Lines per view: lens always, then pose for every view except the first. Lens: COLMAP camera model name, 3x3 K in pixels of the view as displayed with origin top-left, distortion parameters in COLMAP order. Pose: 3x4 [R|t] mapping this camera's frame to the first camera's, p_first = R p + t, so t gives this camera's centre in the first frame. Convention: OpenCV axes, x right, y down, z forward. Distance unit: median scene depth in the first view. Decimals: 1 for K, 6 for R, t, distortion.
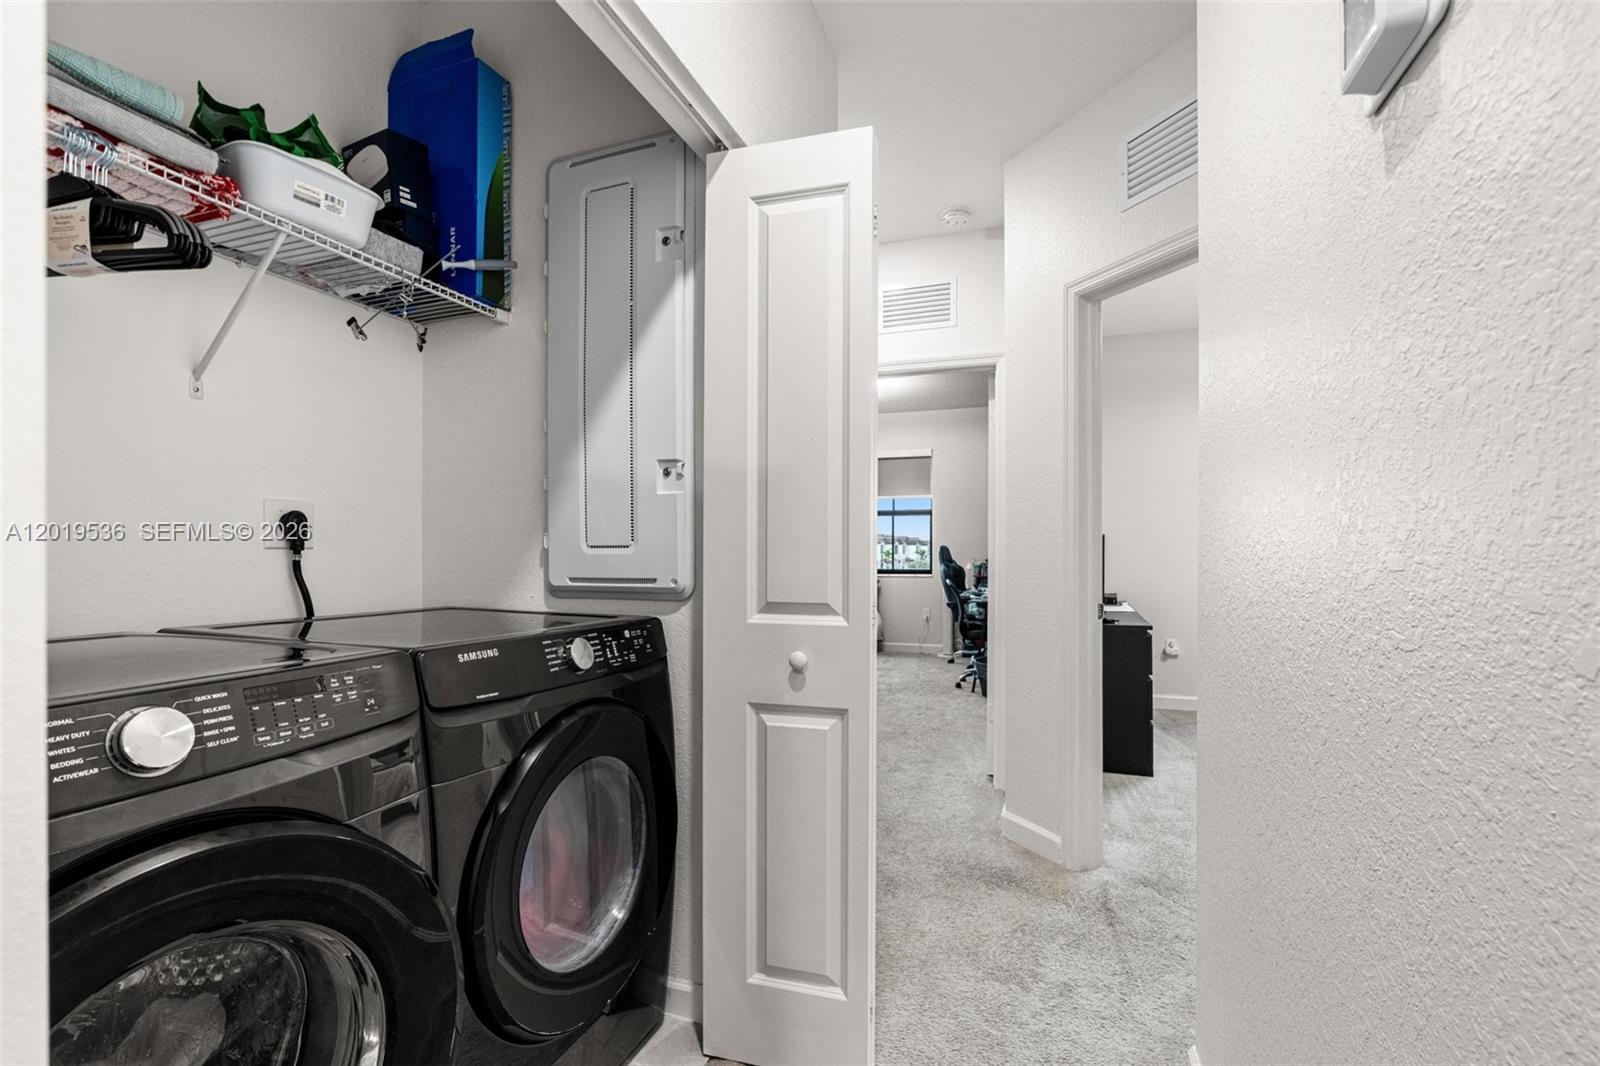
lens RADIAL K [[723.3, 0, 791.5], [0, 723.3, 548.0], [0, 0, 1]] dist [-0.011444, 0.003601]
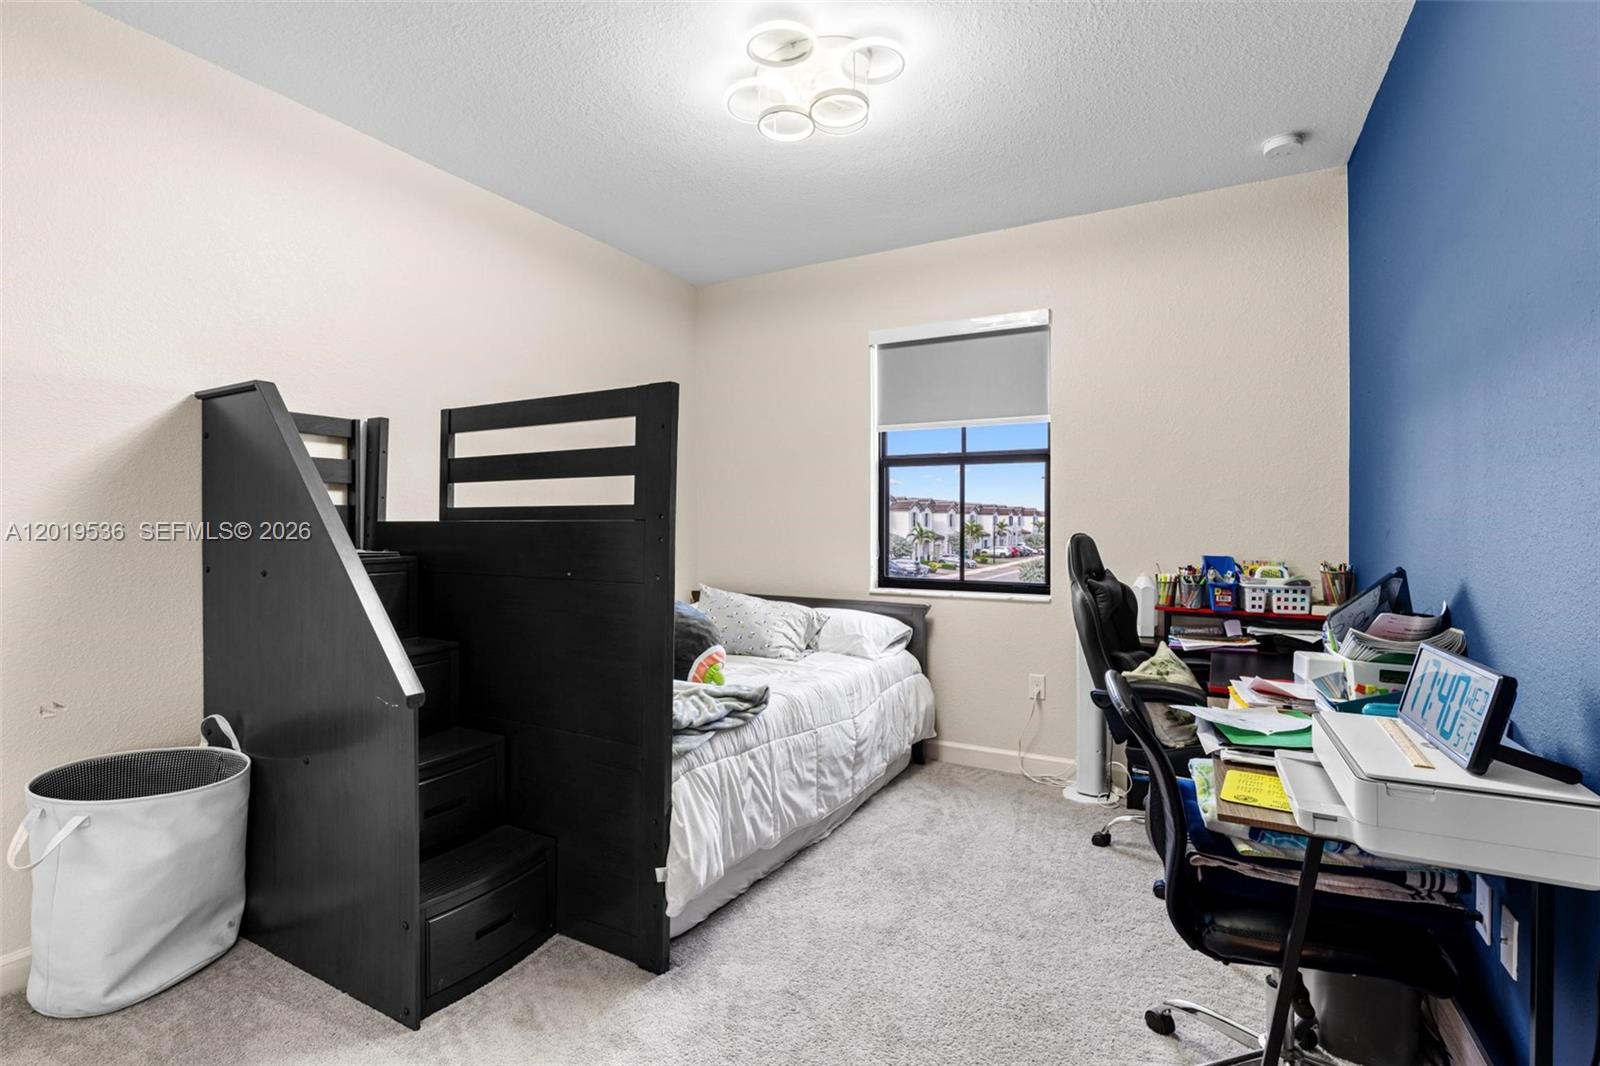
lens RADIAL K [[723.3, 0, 809.6], [0, 723.3, 518.8], [0, 0, 1]] dist [-0.011444, 0.003601]
pose [[0.991712, 0.000943, -0.128481, 0.105409], [-0.000946, 1.000000, 0.000042, -0.009536], [0.128481, 0.000080, 0.991712, 0.542183]]
